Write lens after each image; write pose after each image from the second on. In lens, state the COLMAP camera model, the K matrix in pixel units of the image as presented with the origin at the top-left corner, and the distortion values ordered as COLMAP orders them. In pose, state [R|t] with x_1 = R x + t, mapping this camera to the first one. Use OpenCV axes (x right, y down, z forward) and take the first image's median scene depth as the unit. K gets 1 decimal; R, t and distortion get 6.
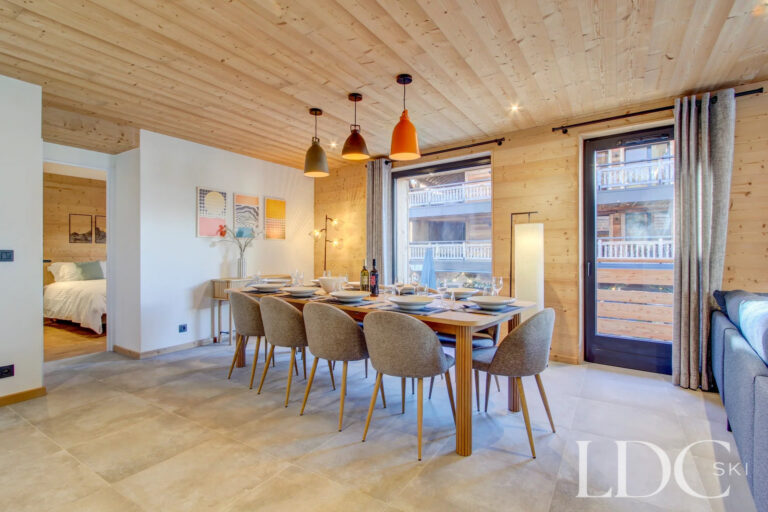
lens RADIAL K [[366.4, 0, 387.9], [0, 366.4, 250.3], [0, 0, 1]] dist [-0.002488, 0.000321]
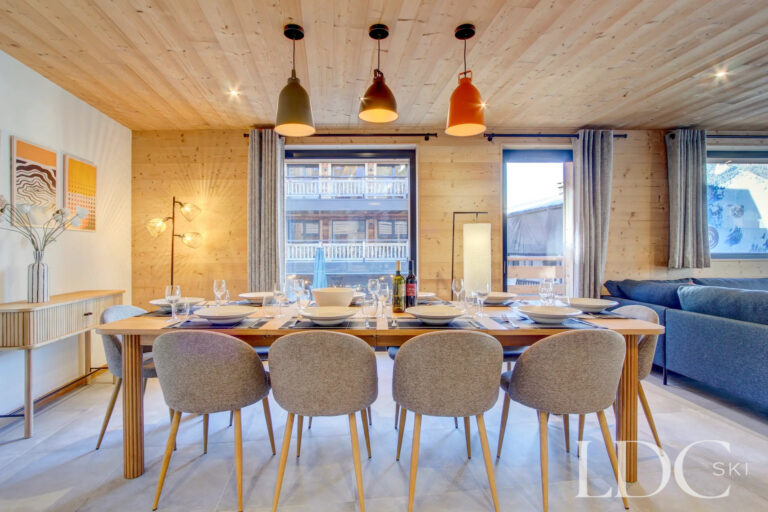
lens RADIAL K [[366.4, 0, 387.9], [0, 366.4, 250.3], [0, 0, 1]] dist [-0.002488, 0.000321]
pose [[0.778363, 0.002155, 0.627811, -0.330856], [-0.001061, 0.999997, -0.002117, 0.002717], [-0.627813, 0.000981, 0.778363, 0.279354]]
